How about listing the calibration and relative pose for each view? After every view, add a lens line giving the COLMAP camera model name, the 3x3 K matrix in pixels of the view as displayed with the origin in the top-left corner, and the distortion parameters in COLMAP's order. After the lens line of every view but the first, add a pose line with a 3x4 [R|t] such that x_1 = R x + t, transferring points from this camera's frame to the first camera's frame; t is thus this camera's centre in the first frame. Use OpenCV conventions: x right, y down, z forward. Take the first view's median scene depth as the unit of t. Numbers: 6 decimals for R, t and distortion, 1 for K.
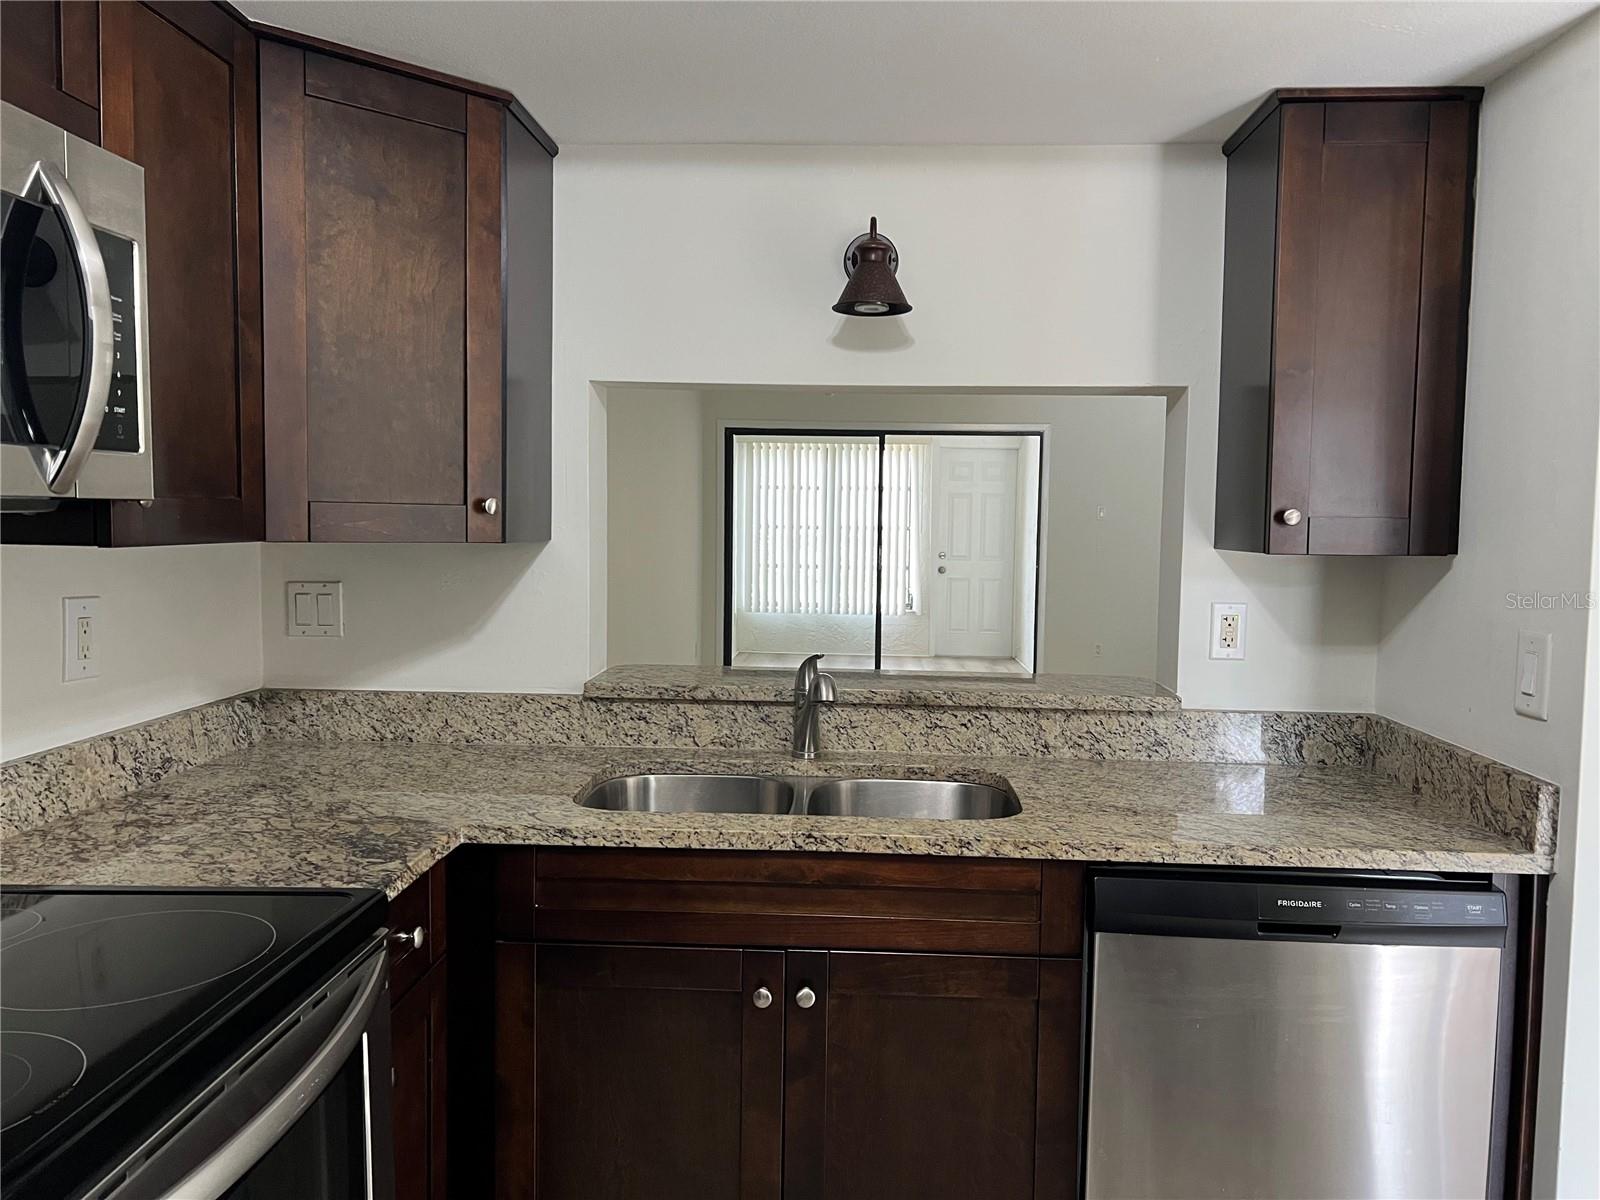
lens RADIAL K [[1206.6, 0, 797.4], [0, 1206.6, 597.7], [0, 0, 1]] dist [0.023031, -0.015426]
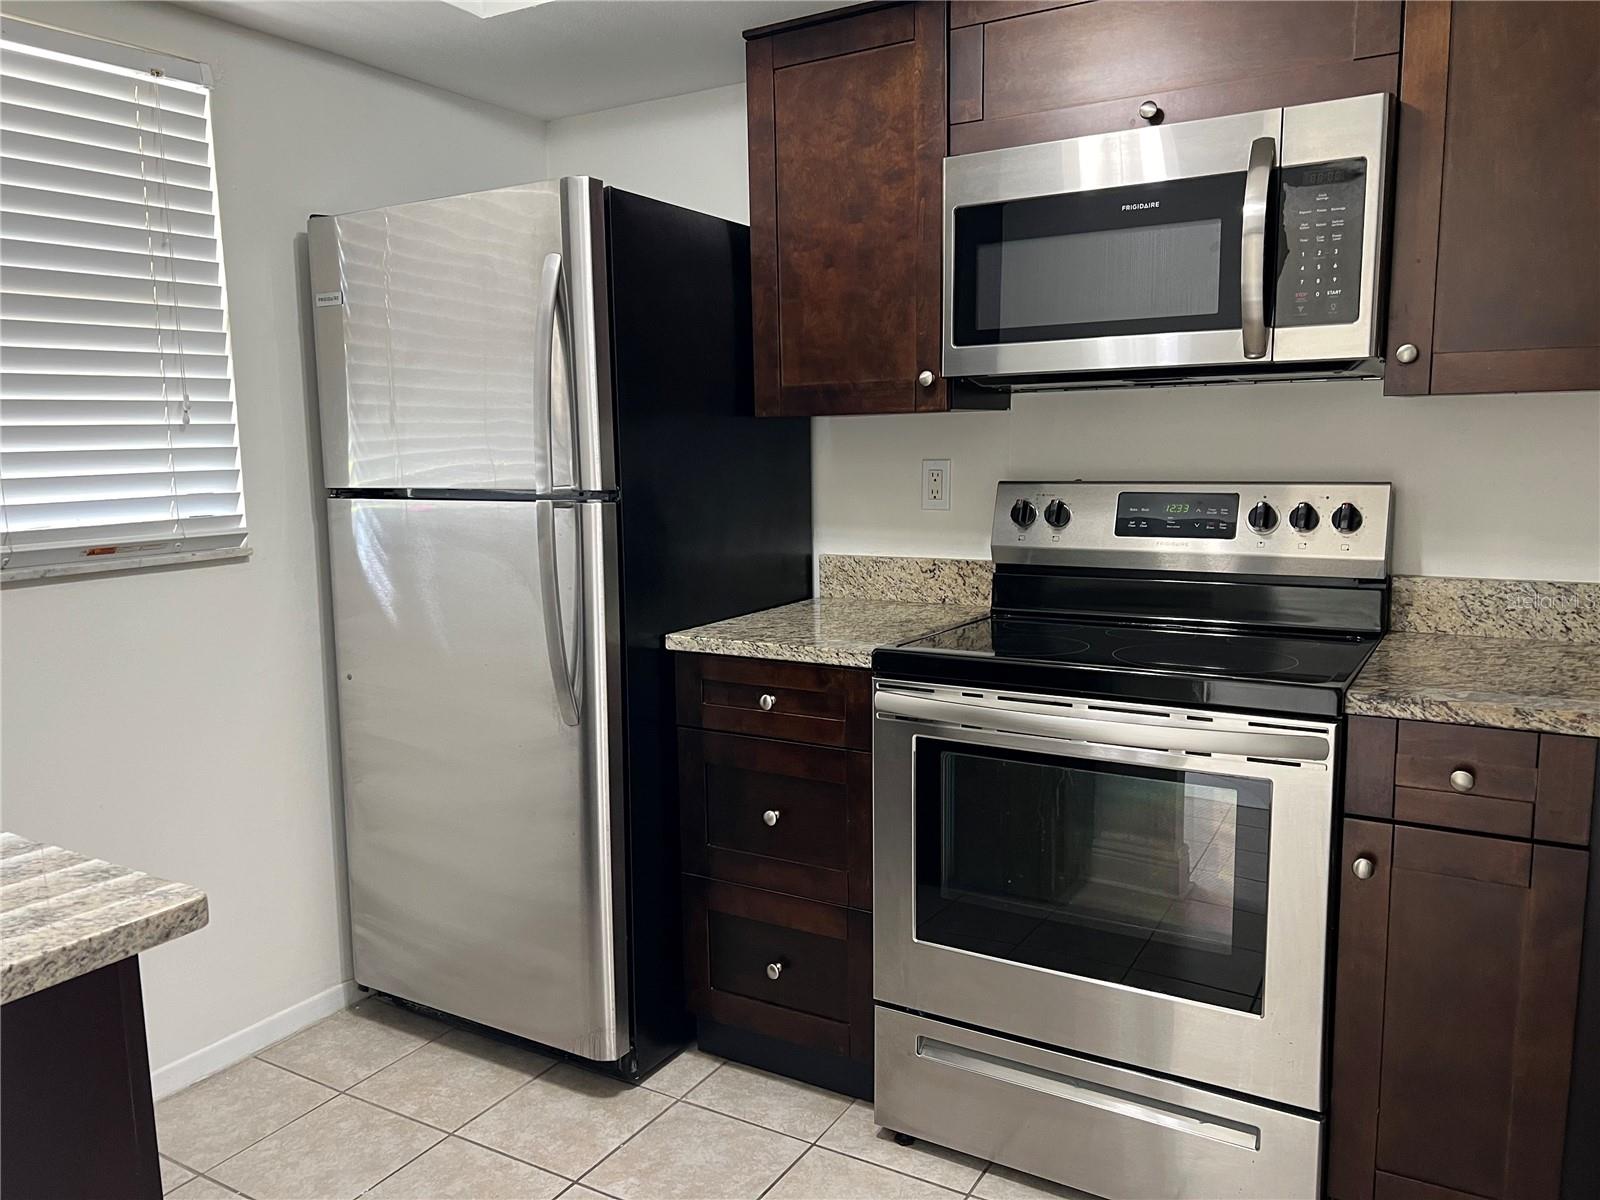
lens RADIAL K [[1206.6, 0, 799.7], [0, 1206.6, 600.3], [0, 0, 1]] dist [0.023031, -0.015426]
pose [[-0.468175, 0.113070, -0.876371, 0.392757], [-0.052362, 0.986487, 0.155250, 0.003069], [0.882083, 0.118572, -0.455928, 0.468156]]
